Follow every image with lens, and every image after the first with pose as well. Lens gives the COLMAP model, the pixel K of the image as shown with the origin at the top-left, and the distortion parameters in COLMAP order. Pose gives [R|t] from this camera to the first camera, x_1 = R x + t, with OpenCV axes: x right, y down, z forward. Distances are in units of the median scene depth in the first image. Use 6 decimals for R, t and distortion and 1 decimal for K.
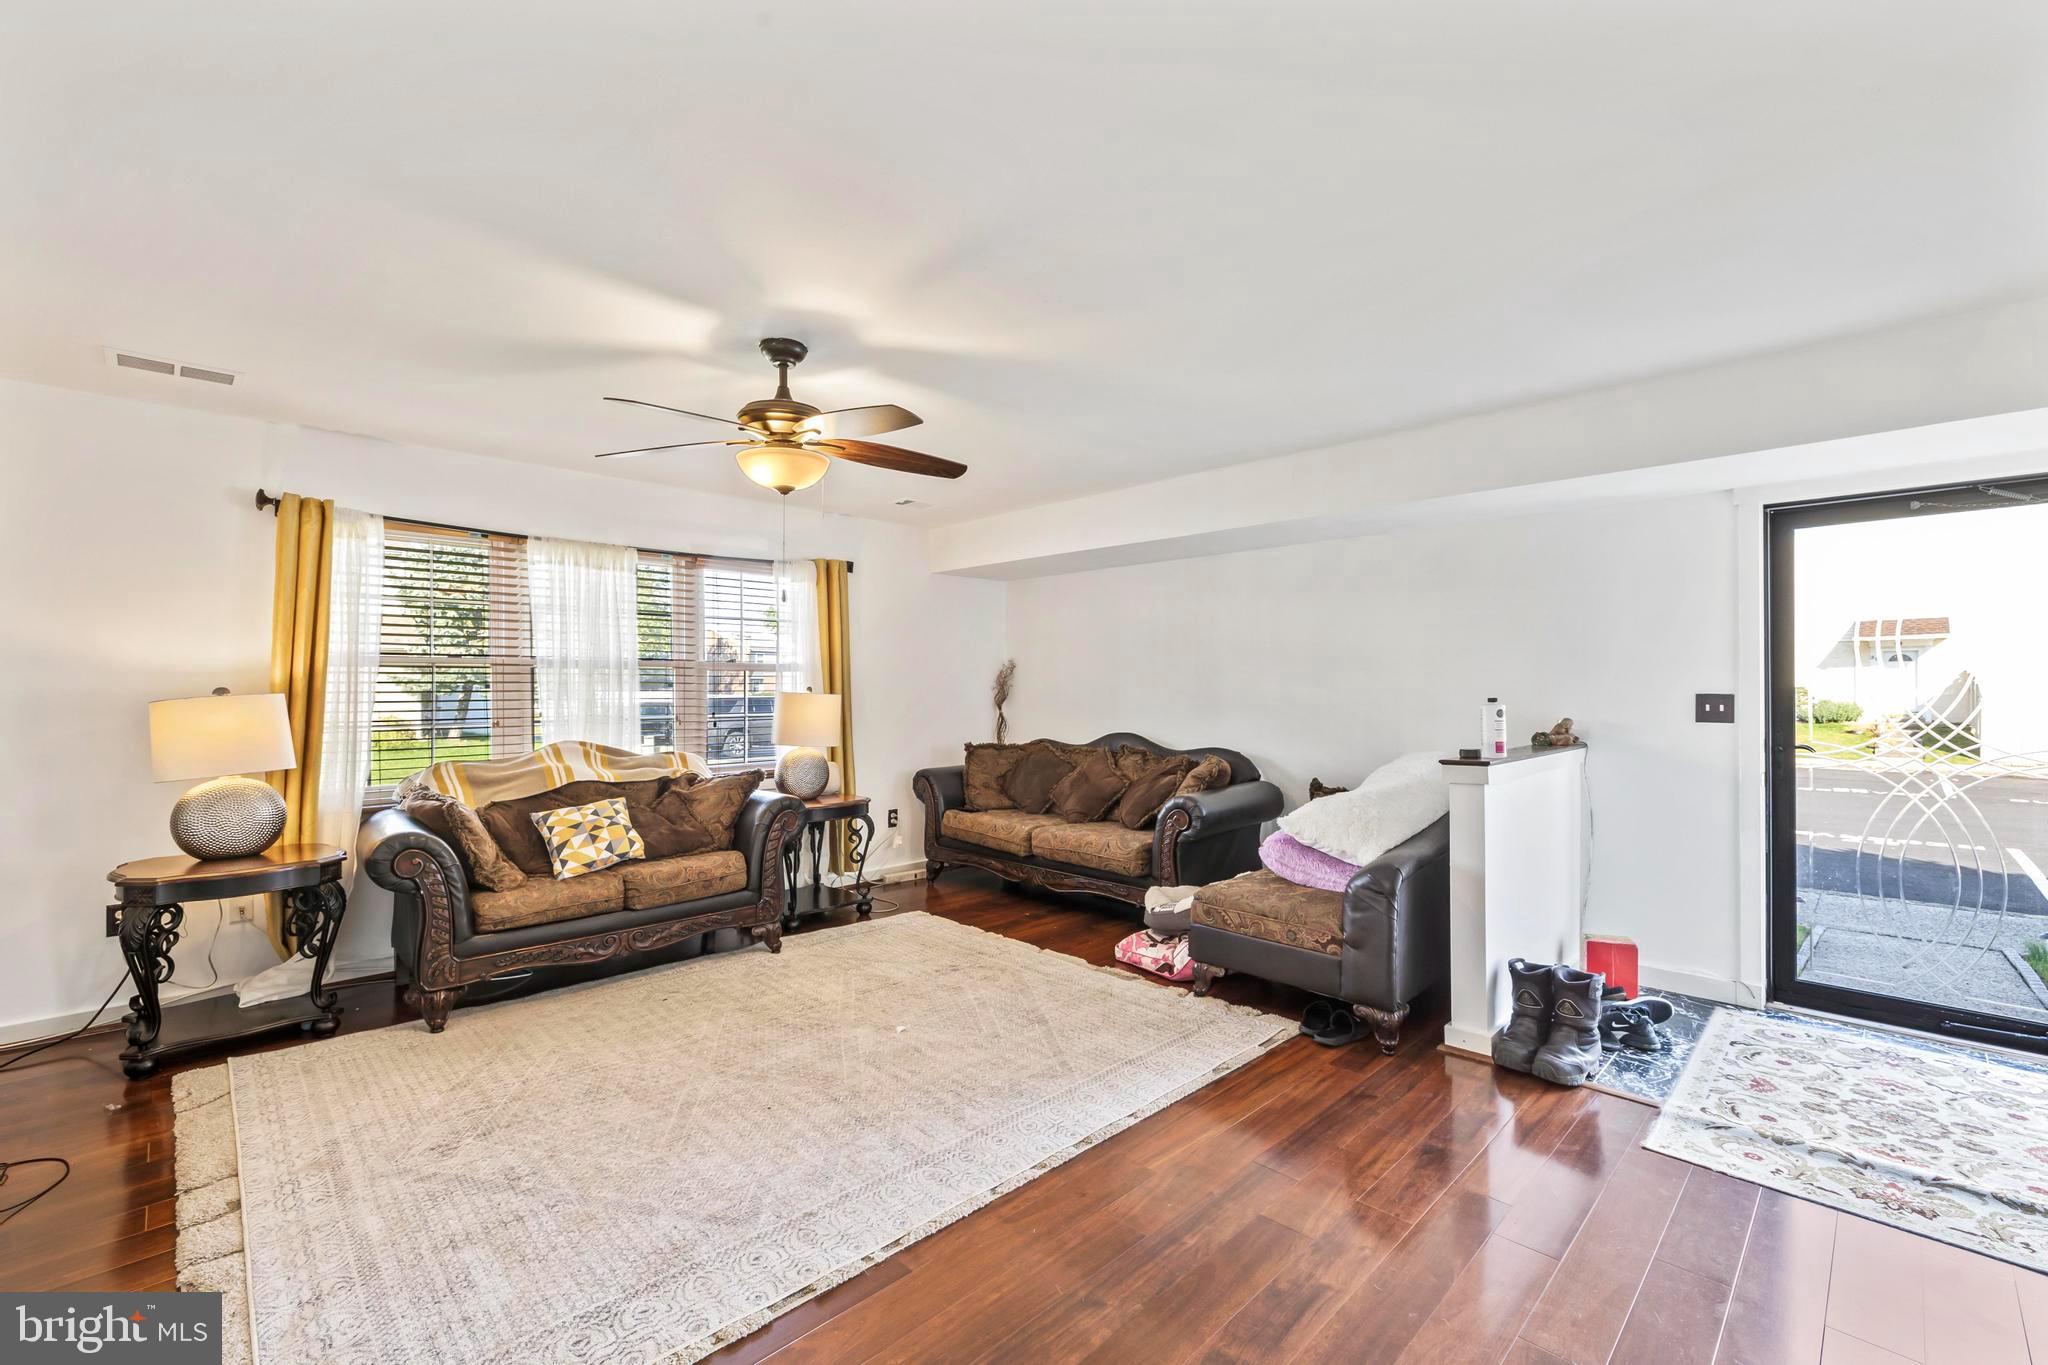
lens RADIAL K [[866.7, 0, 1032.3], [0, 866.7, 692.1], [0, 0, 1]] dist [-0.002041, 0.000342]
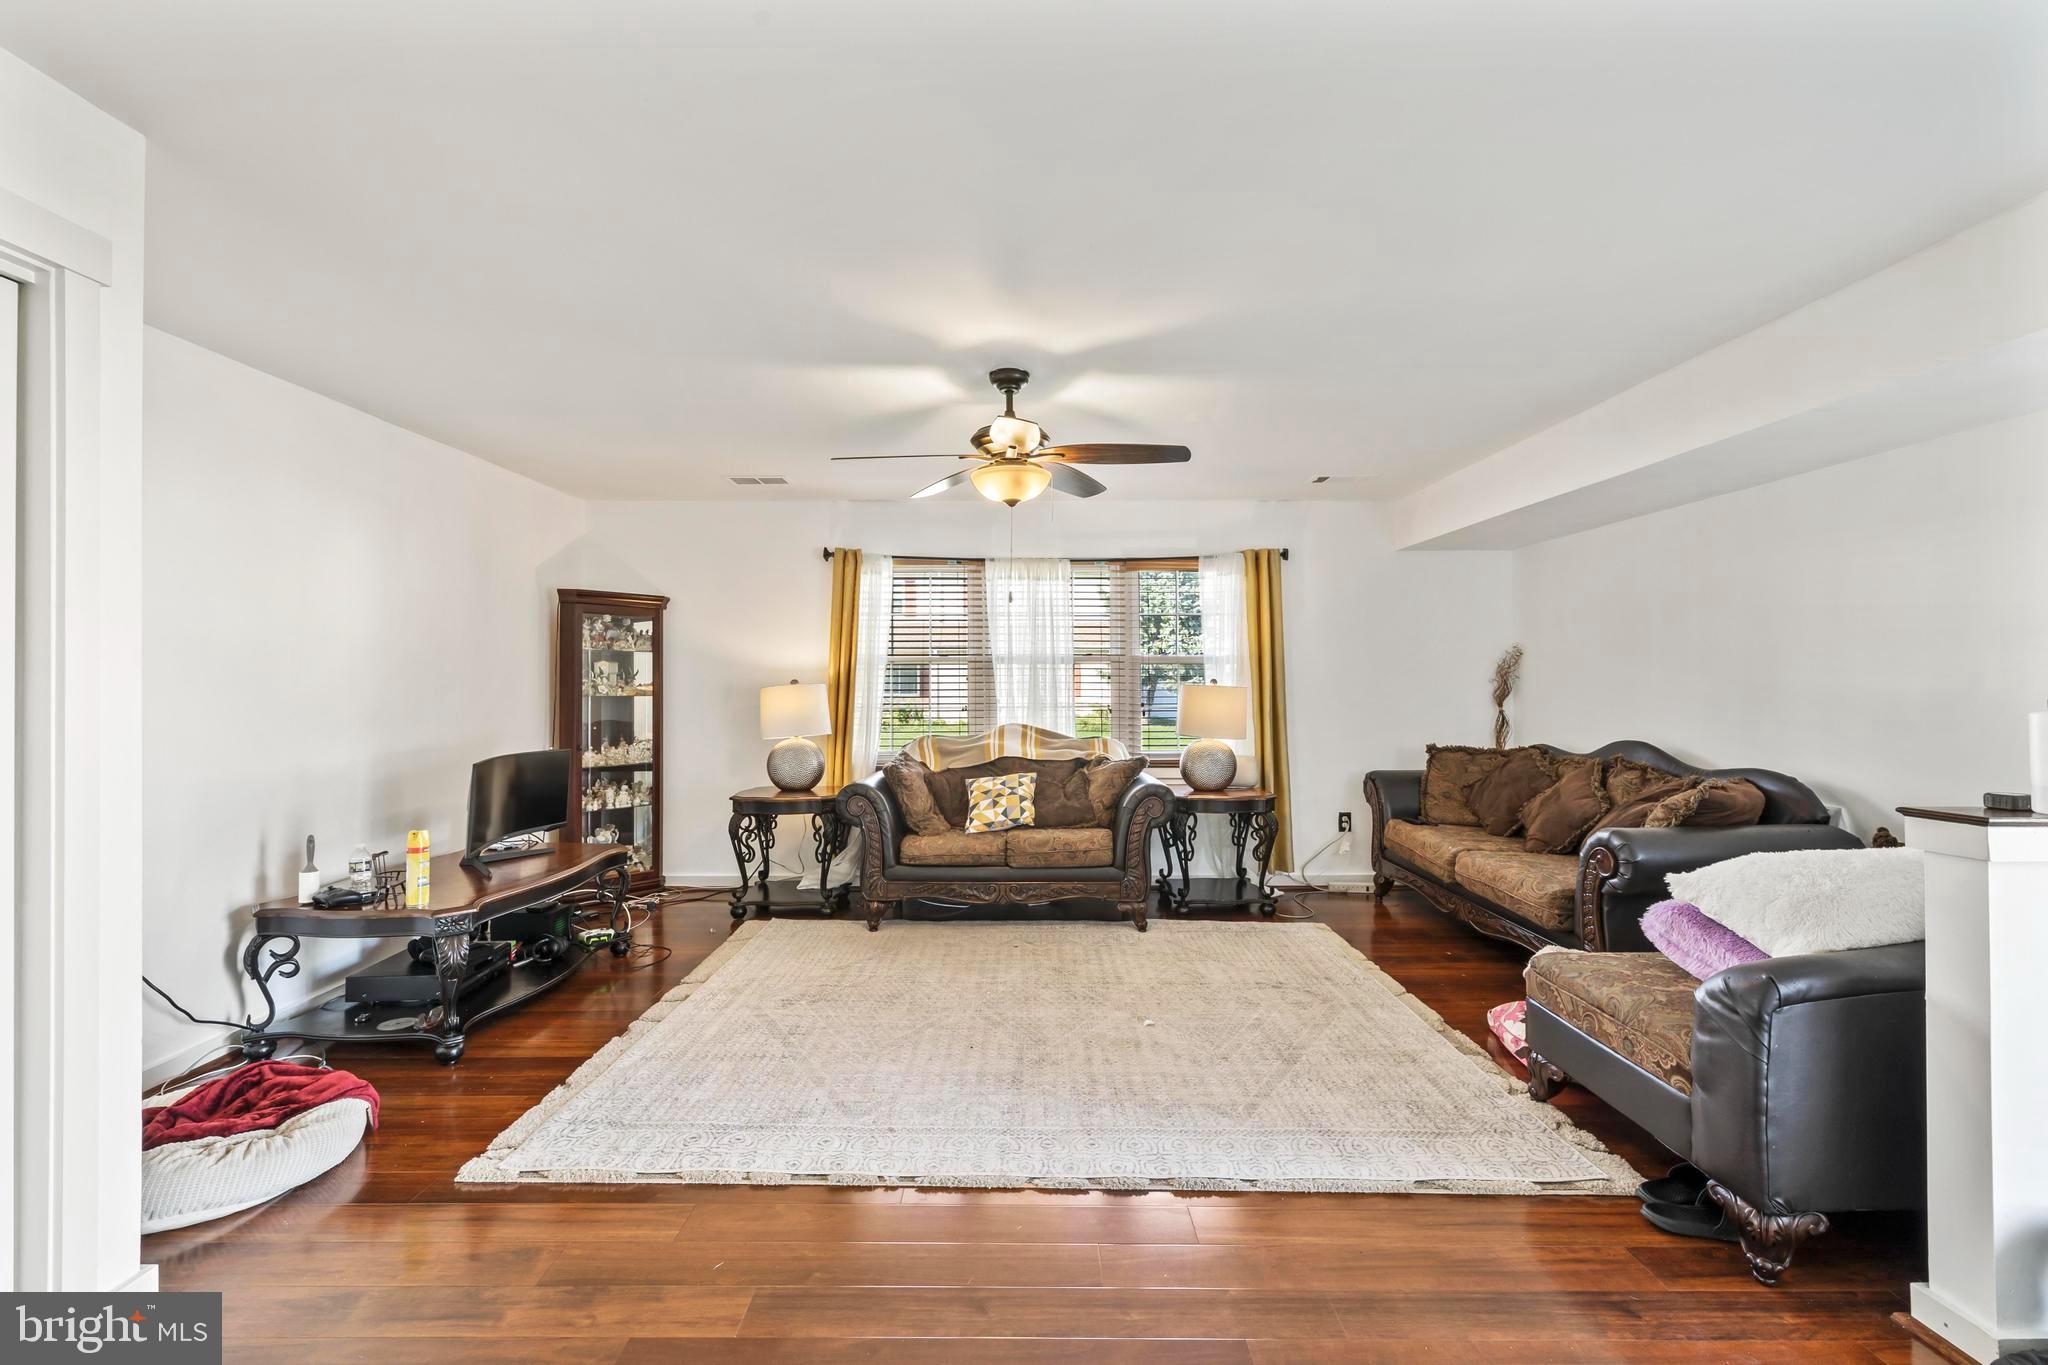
lens RADIAL K [[873.5, 0, 1024.0], [0, 873.5, 682.5], [0, 0, 1]] dist [0.002418, 0.000036]
pose [[0.709302, 0.002277, -0.704901, 0.385142], [-0.003758, 0.999993, -0.000551, -0.000734], [0.704894, 0.003040, 0.709306, 0.157679]]
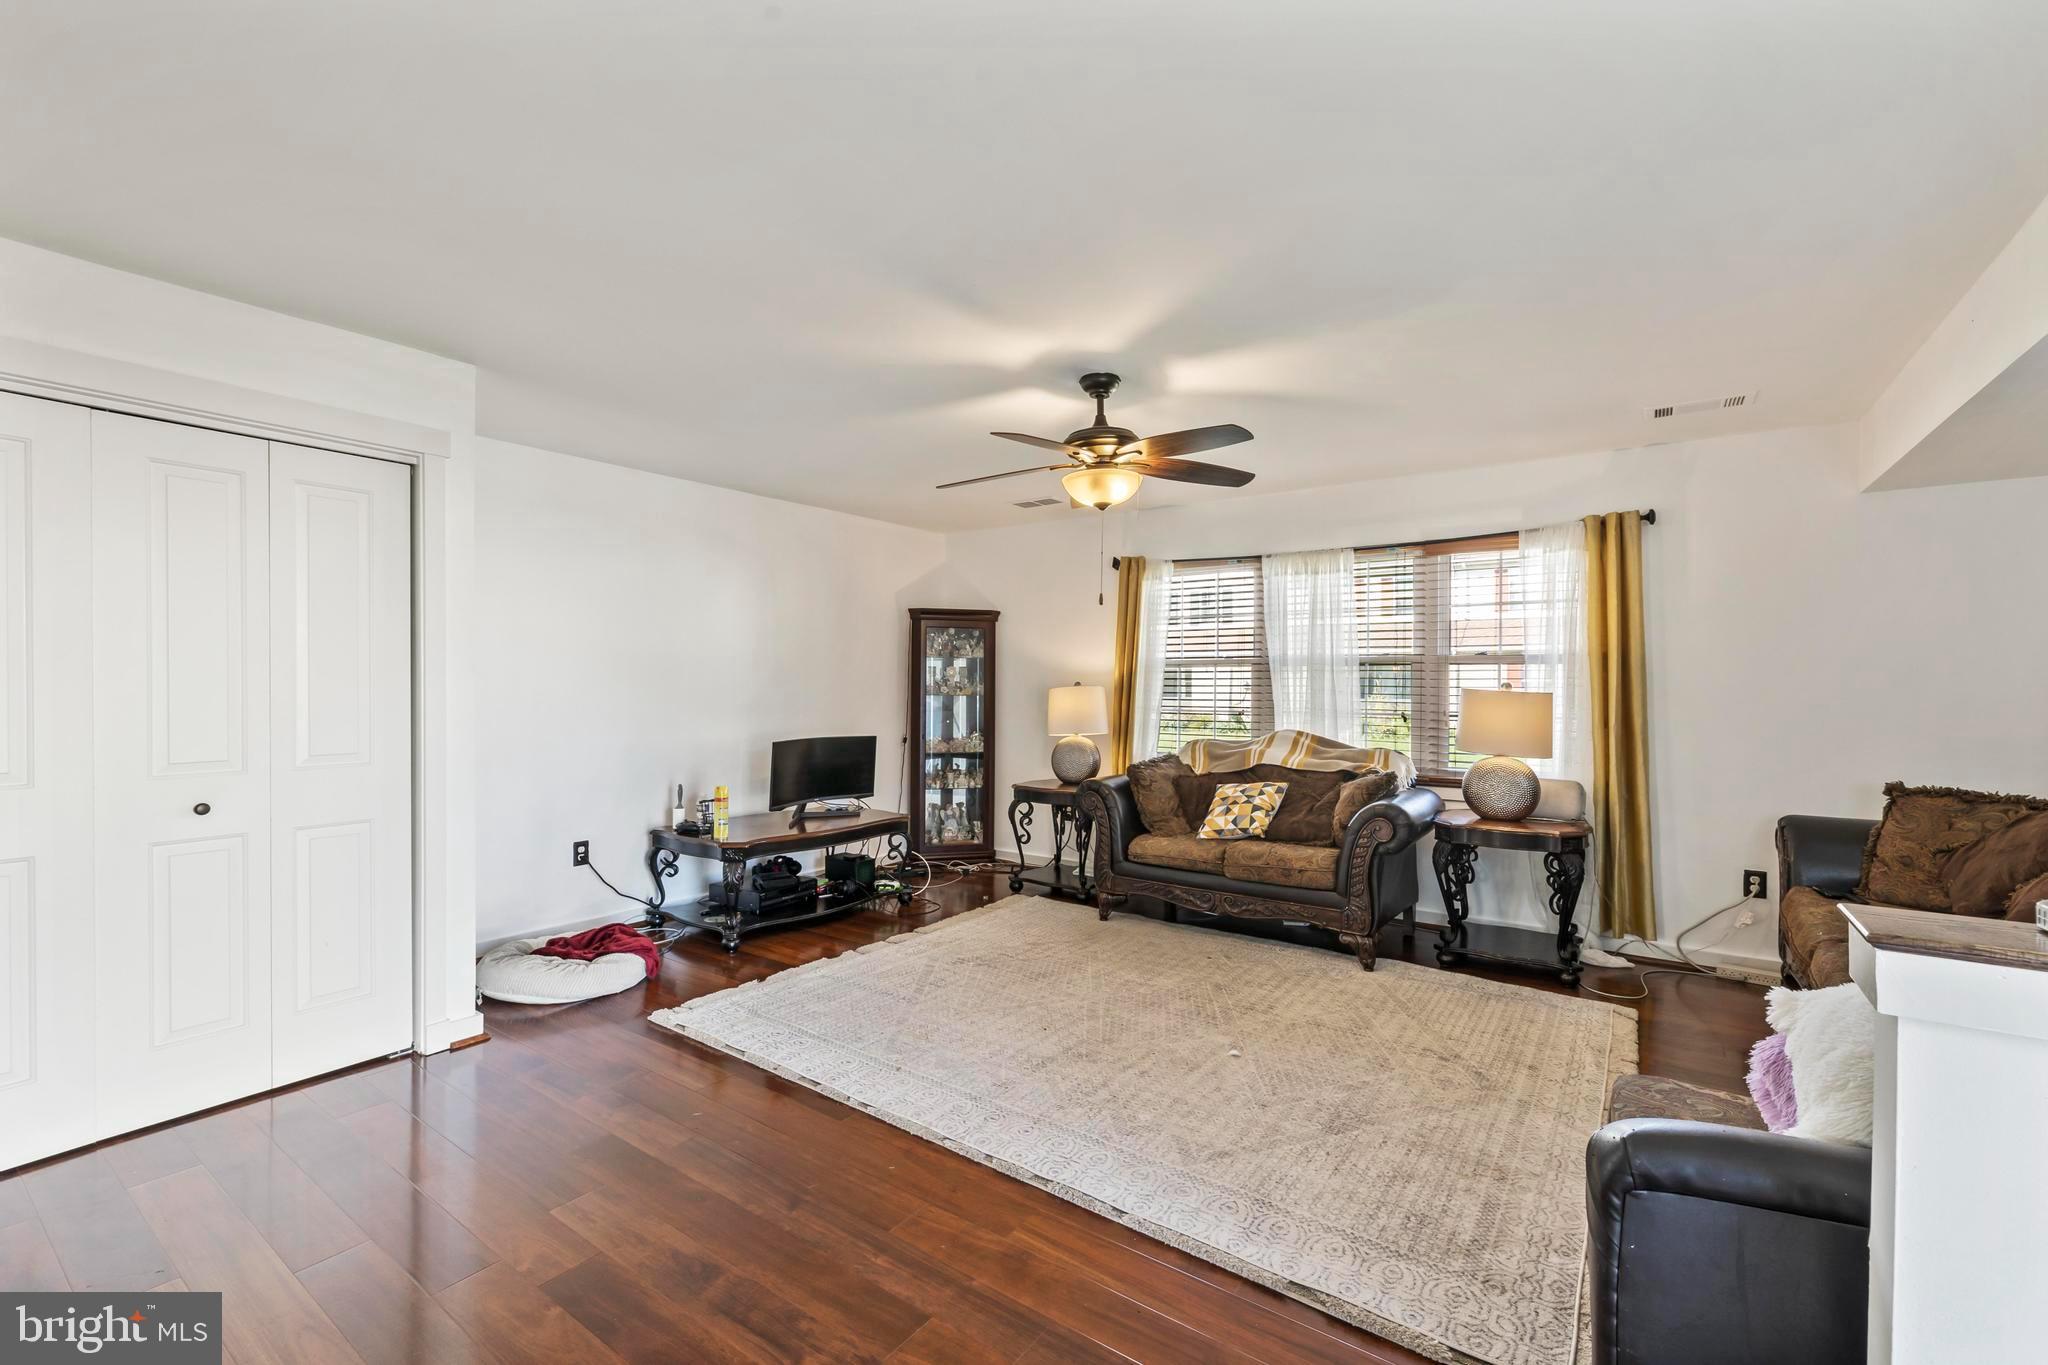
lens RADIAL K [[874.5, 0, 1023.5], [0, 874.5, 698.8], [0, 0, 1]] dist [0.001116, 0.000209]
pose [[0.163628, 0.018892, -0.986341, 0.612215], [-0.009505, 0.999800, 0.017573, -0.001310], [0.986476, 0.006500, 0.163775, 0.530032]]
